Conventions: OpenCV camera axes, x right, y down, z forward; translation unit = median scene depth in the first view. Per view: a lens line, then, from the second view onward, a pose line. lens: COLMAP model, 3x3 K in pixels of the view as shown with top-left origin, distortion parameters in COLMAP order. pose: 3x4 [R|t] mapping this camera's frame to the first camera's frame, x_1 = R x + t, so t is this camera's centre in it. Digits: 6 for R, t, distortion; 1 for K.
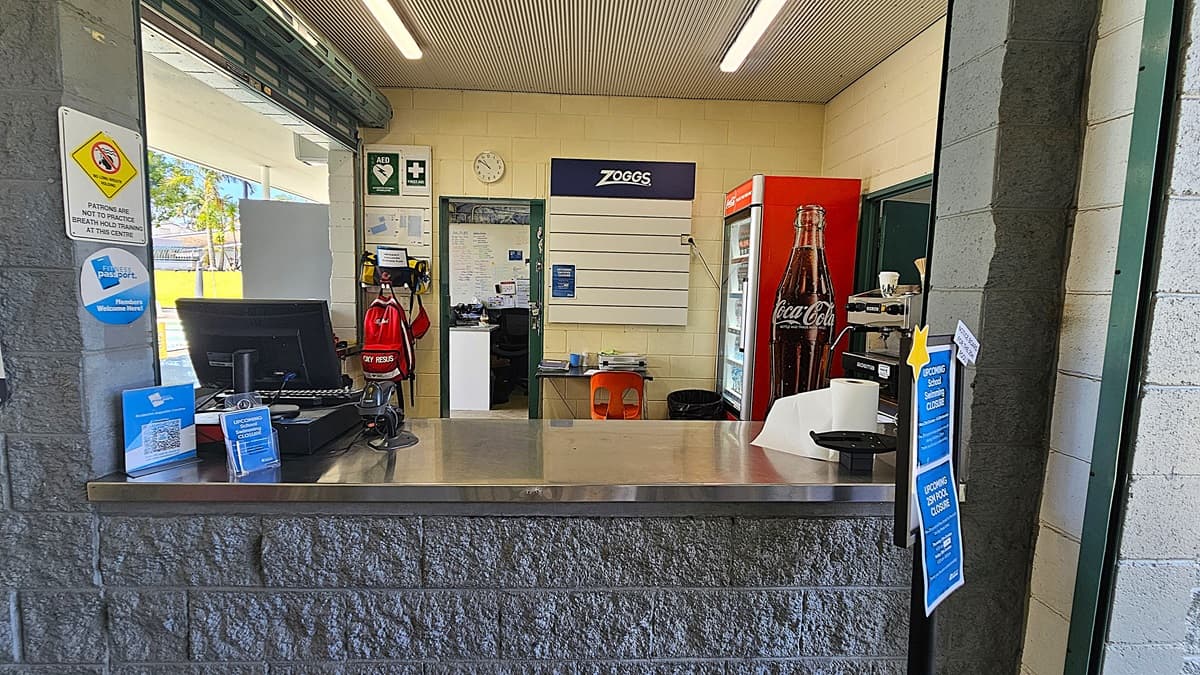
lens RADIAL K [[491.2, 0, 593.9], [0, 491.2, 334.6], [0, 0, 1]] dist [-0.000831, -0.000157]
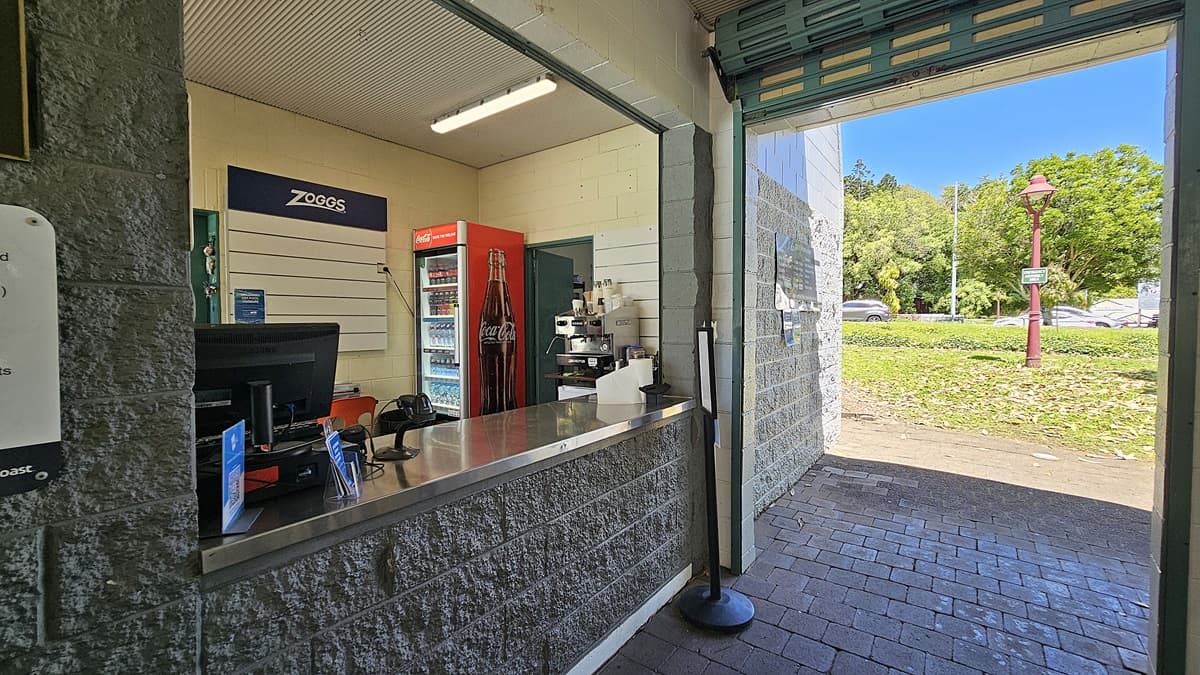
lens RADIAL K [[491.2, 0, 592.4], [0, 491.2, 338.0], [0, 0, 1]] dist [-0.000831, -0.000157]
pose [[0.632522, -0.052888, 0.772735, -0.413448], [0.092228, 0.995711, -0.007345, 0.006064], [-0.769032, 0.075914, 0.634686, -0.008707]]
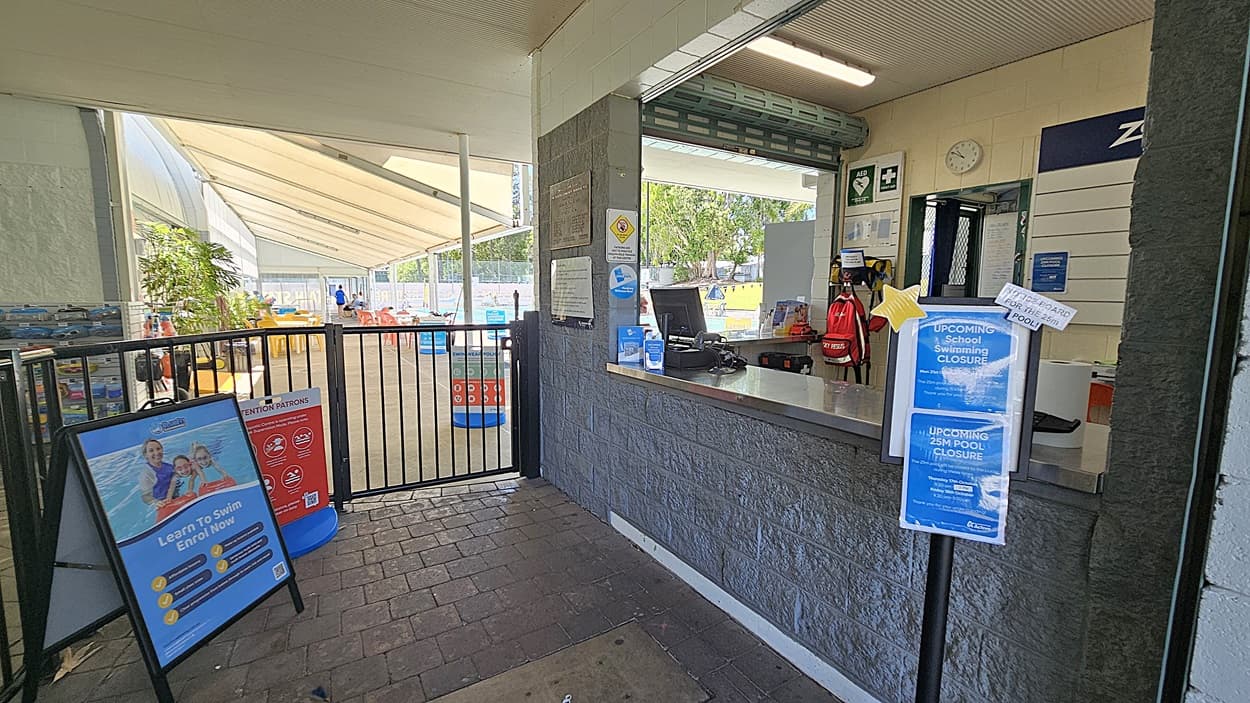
lens RADIAL K [[511.7, 0, 620.2], [0, 511.7, 349.3], [0, 0, 1]] dist [-0.000831, -0.000157]
pose [[0.497801, 0.079751, -0.863617, 0.396342], [-0.072433, 0.996107, 0.050234, 0.035316], [0.864261, 0.037548, 0.501640, -0.071513]]
